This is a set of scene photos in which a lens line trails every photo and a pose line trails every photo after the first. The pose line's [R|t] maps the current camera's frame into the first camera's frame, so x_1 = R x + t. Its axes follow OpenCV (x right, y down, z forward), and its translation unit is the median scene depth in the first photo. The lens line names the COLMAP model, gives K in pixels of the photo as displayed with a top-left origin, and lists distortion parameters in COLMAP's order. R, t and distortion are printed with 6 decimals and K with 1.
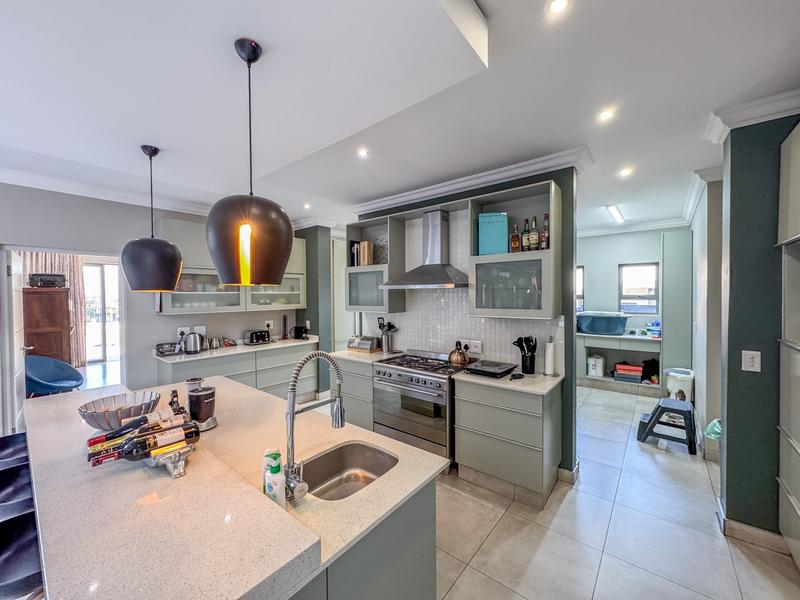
lens RADIAL K [[317.9, 0, 400.2], [0, 317.9, 299.1], [0, 0, 1]] dist [-0.003089, 0.000945]
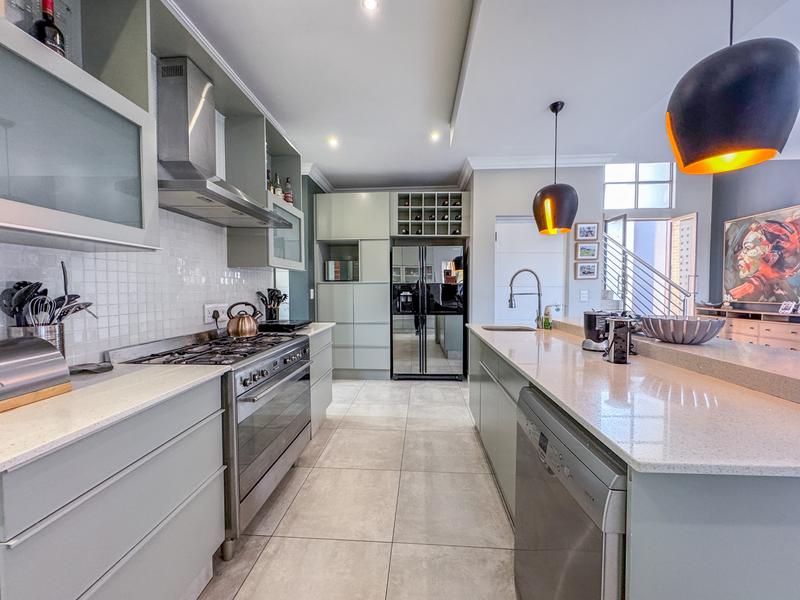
lens RADIAL K [[317.9, 0, 400.2], [0, 317.9, 299.1], [0, 0, 1]] dist [-0.003089, 0.000945]
pose [[-0.579073, -0.020226, 0.815025, -0.468217], [0.017720, 0.999144, 0.037385, 0.084660], [-0.815083, 0.036091, -0.578219, 0.901770]]
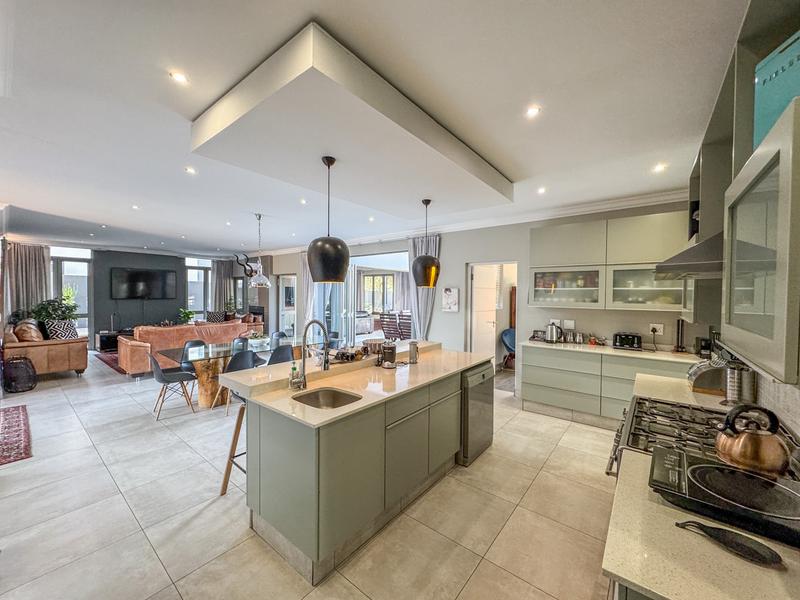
lens RADIAL K [[317.9, 0, 400.2], [0, 317.9, 299.1], [0, 0, 1]] dist [-0.003089, 0.000945]
pose [[0.011828, 0.026699, -0.999574, 0.459947], [-0.022275, 0.999402, 0.026431, -0.001426], [0.999682, 0.021953, 0.012416, 0.445072]]
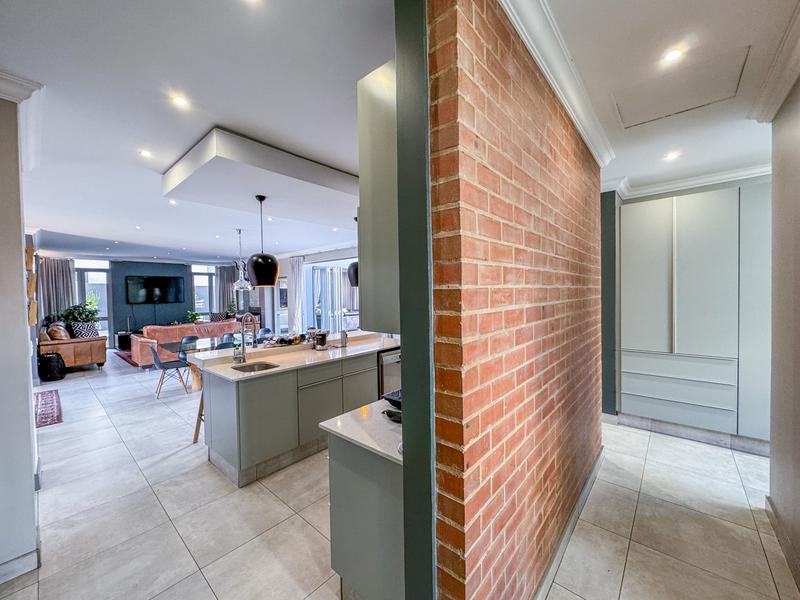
lens RADIAL K [[317.9, 0, 400.2], [0, 317.9, 299.1], [0, 0, 1]] dist [-0.003089, 0.000945]
pose [[-0.030447, 0.031469, -0.999041, 0.672794], [0.003803, 0.999501, 0.031368, -0.005412], [0.999529, -0.002845, -0.030551, 0.698253]]
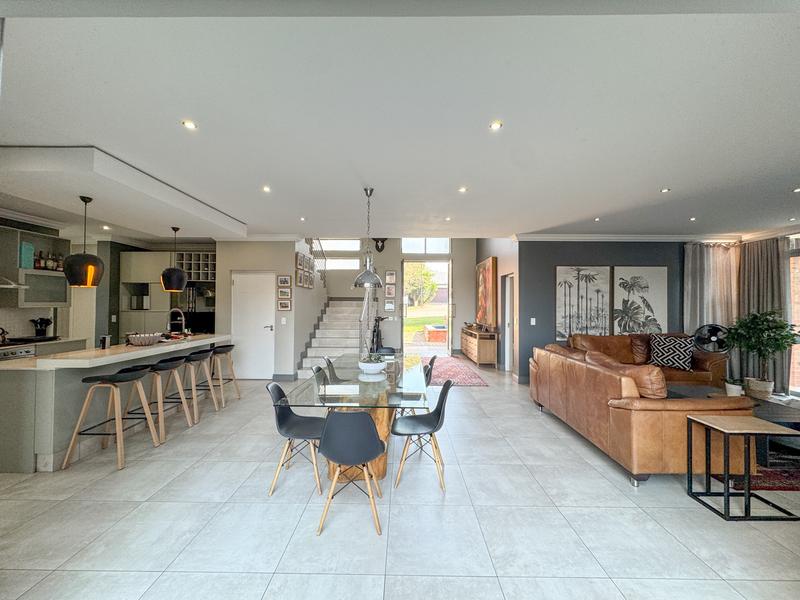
lens RADIAL K [[317.9, 0, 400.2], [0, 317.9, 299.1], [0, 0, 1]] dist [-0.003089, 0.000945]
pose [[-0.626167, 0.016022, 0.779524, -1.579622], [0.010092, 0.999872, -0.012444, 0.038616], [-0.779623, 0.000075, -0.626249, 0.399511]]
